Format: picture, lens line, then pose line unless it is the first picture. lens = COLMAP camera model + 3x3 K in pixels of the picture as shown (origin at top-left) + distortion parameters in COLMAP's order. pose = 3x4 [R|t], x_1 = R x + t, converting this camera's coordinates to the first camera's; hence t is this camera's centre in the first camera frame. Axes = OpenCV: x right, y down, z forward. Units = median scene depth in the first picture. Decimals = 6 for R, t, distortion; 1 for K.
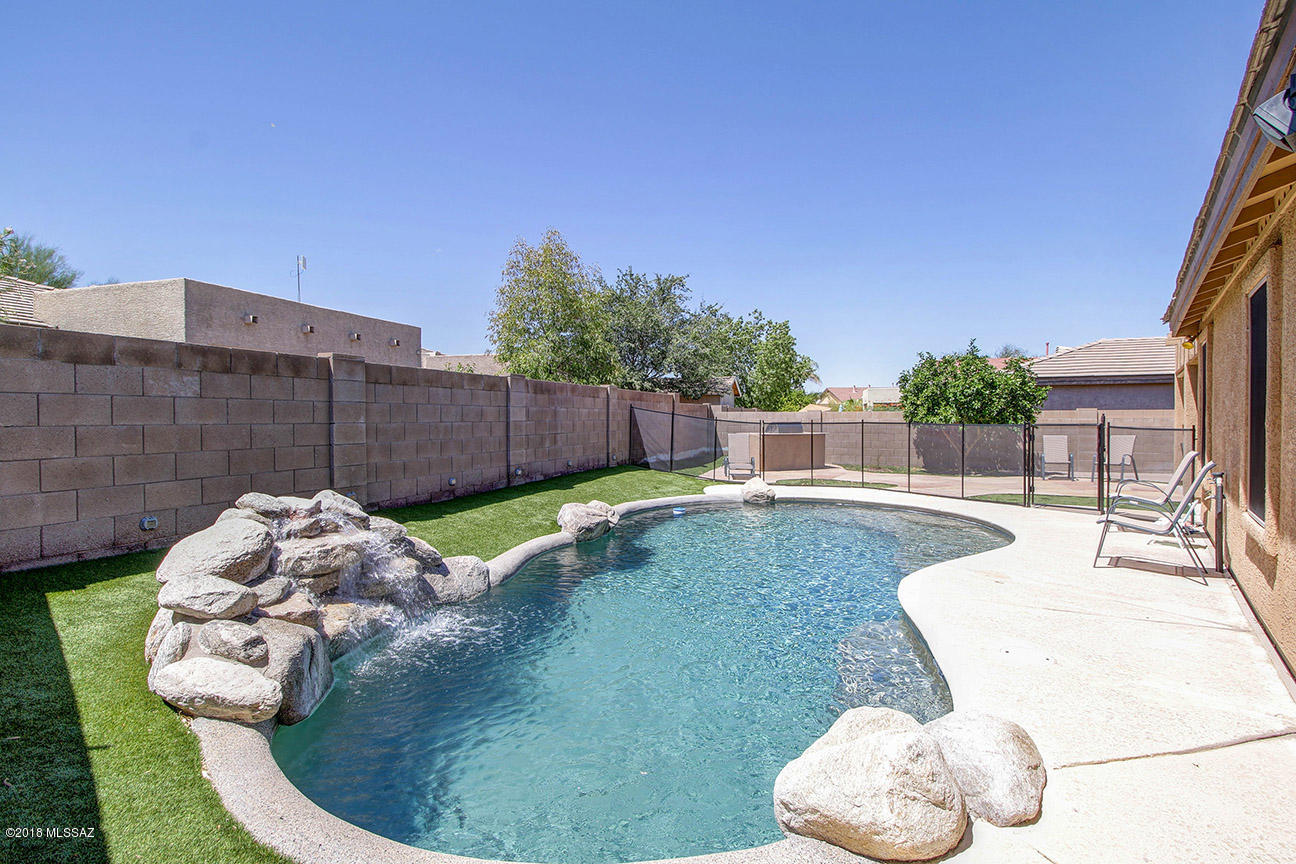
lens RADIAL K [[626.5, 0, 651.7], [0, 626.5, 428.8], [0, 0, 1]] dist [-0.002573, -0.003383]
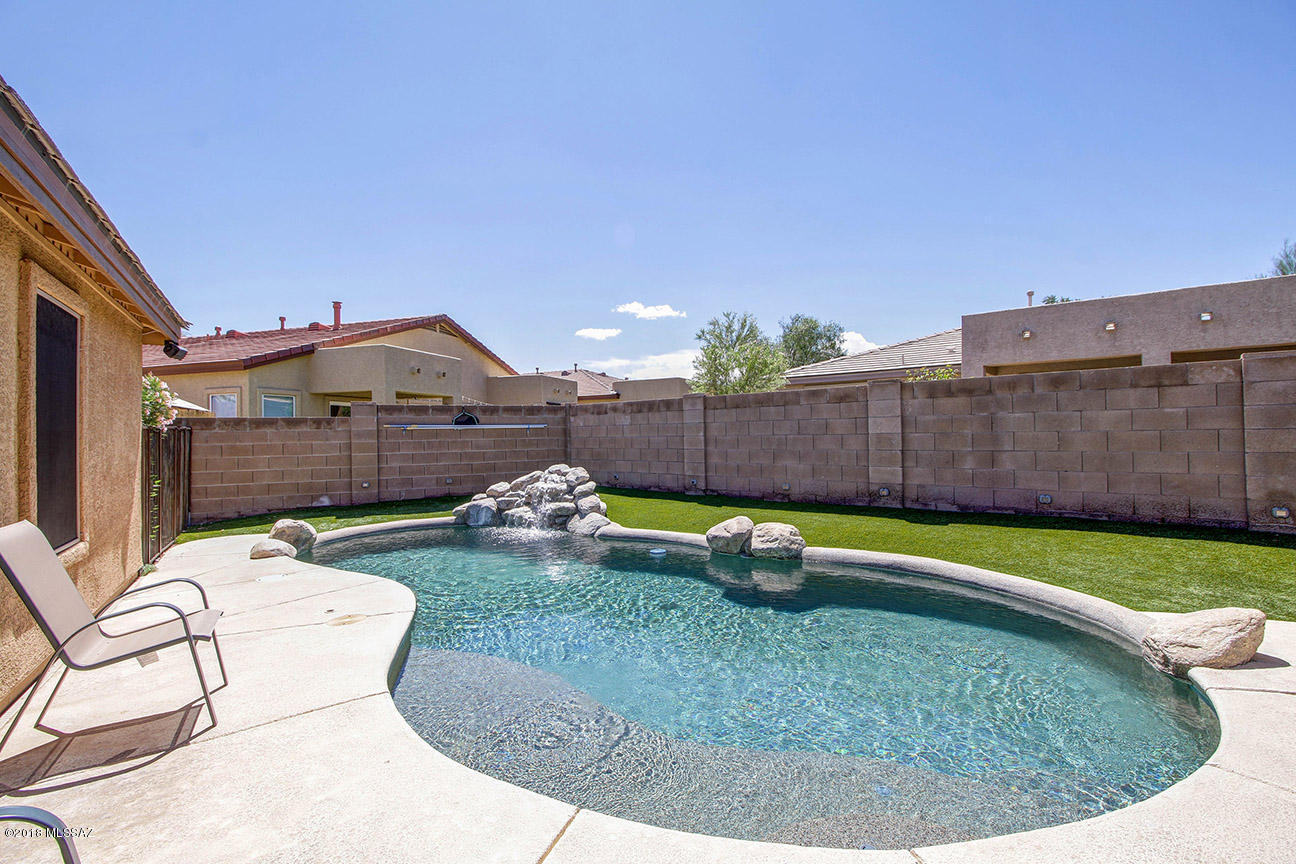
lens RADIAL K [[593.0, 0, 644.1], [0, 593.0, 426.6], [0, 0, 1]] dist [0.018048, -0.001181]
pose [[-0.353337, -0.004620, -0.935485, 0.794648], [-0.000986, 0.999989, -0.004566, -0.021072], [0.935495, -0.000691, -0.353338, 1.143626]]
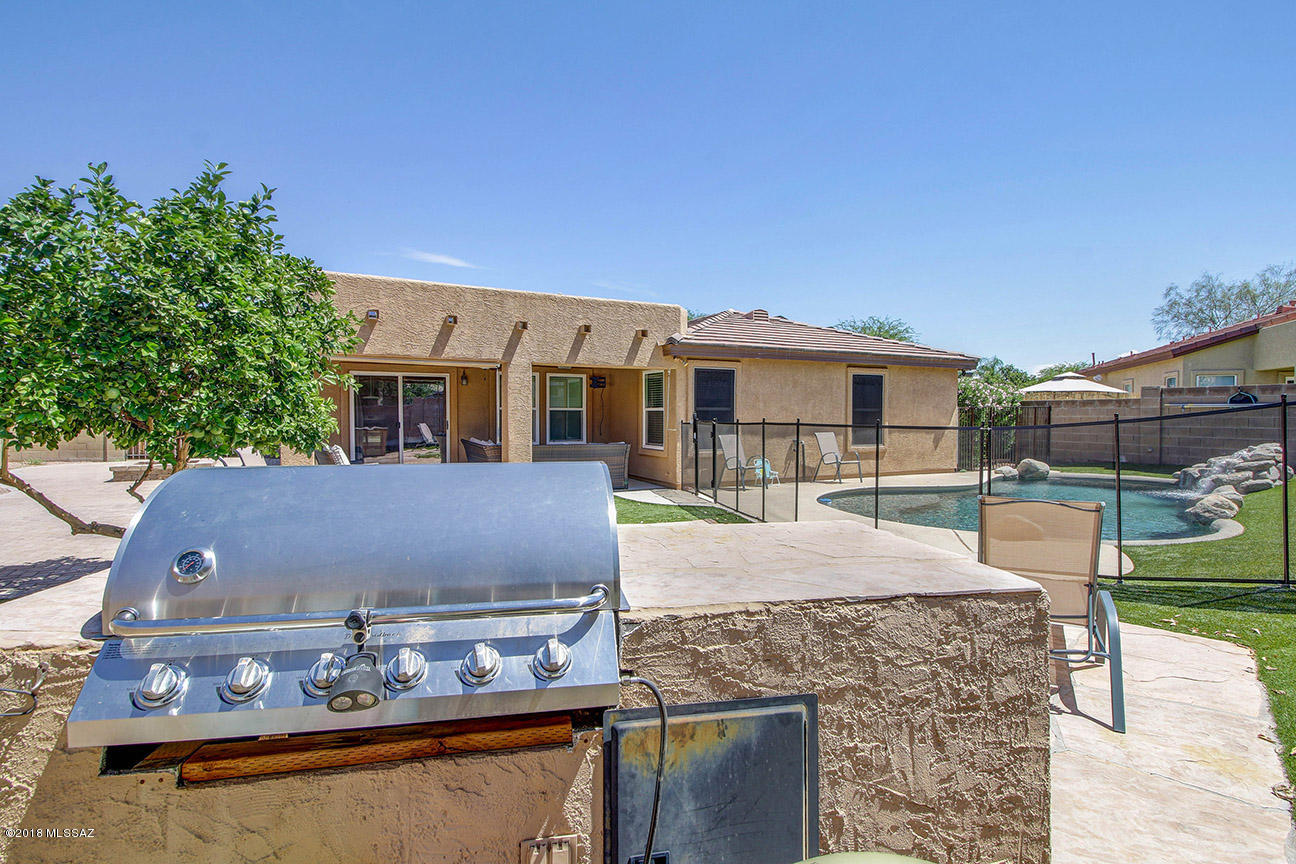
lens RADIAL K [[626.5, 0, 639.4], [0, 626.5, 431.7], [0, 0, 1]] dist [-0.002573, -0.003383]
pose [[-0.899025, -0.011791, 0.437739, 0.326448], [0.008441, 0.998985, 0.044245, -0.042252], [-0.437816, 0.043473, -0.898013, 2.338383]]
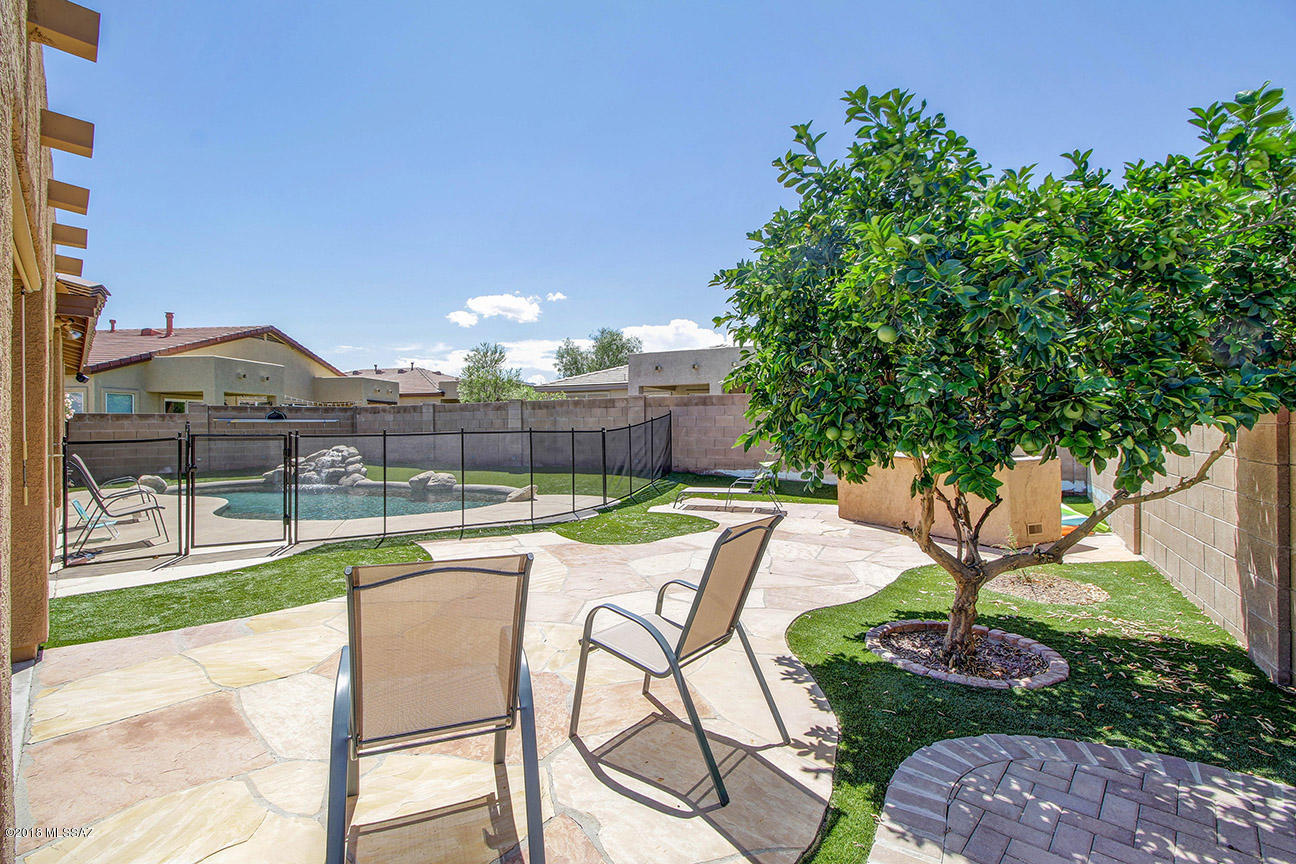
lens RADIAL K [[593.0, 0, 642.4], [0, 593.0, 424.7], [0, 0, 1]] dist [0.018048, -0.001181]
pose [[-0.152671, 0.000903, -0.988277, 1.495744], [-0.011427, 0.999931, 0.002679, -0.032574], [0.988211, 0.011702, -0.152650, 1.834791]]
